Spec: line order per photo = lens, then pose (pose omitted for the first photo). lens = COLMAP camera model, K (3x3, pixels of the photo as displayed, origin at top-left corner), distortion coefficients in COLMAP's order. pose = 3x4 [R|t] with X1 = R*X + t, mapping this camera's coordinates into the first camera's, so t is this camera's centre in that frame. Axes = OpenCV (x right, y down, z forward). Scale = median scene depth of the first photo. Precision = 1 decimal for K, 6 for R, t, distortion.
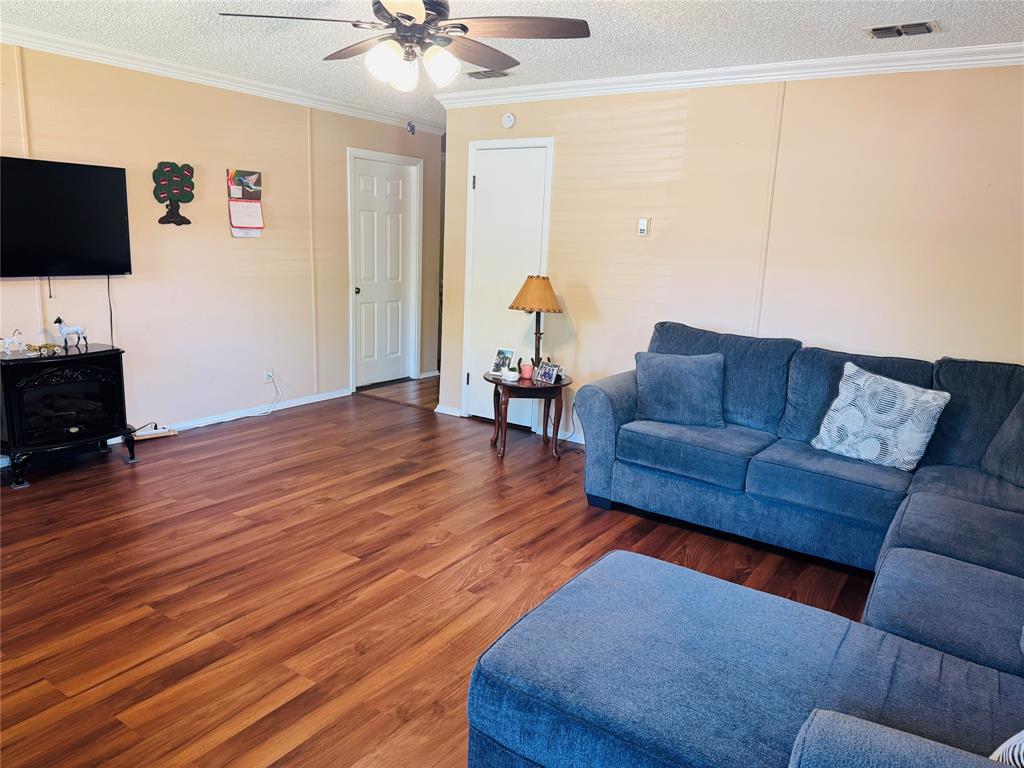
lens RADIAL K [[717.5, 0, 515.0], [0, 717.5, 386.4], [0, 0, 1]] dist [0.121671, -0.209319]
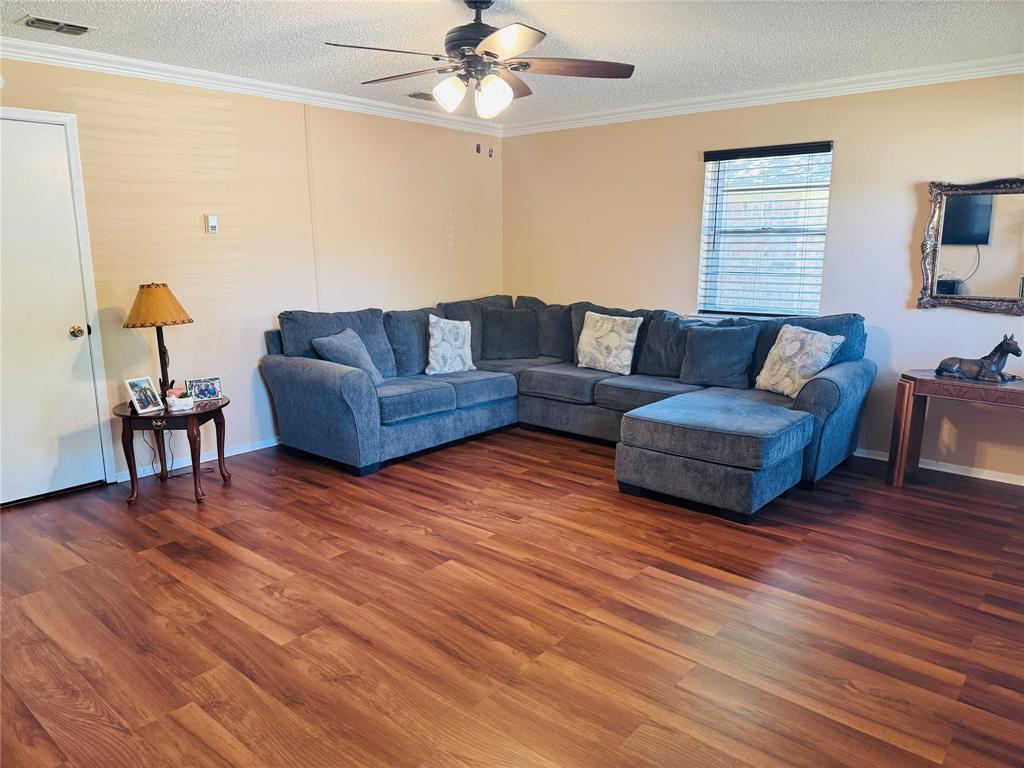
lens RADIAL K [[708.5, 0, 512.0], [0, 708.5, 384.0], [0, 0, 1]] dist [0.071071, -0.095758]
pose [[0.110873, -0.239671, 0.964502, -0.954833], [0.208288, 0.954537, 0.213251, -0.168976], [-0.971763, 0.177250, 0.155753, 0.609602]]
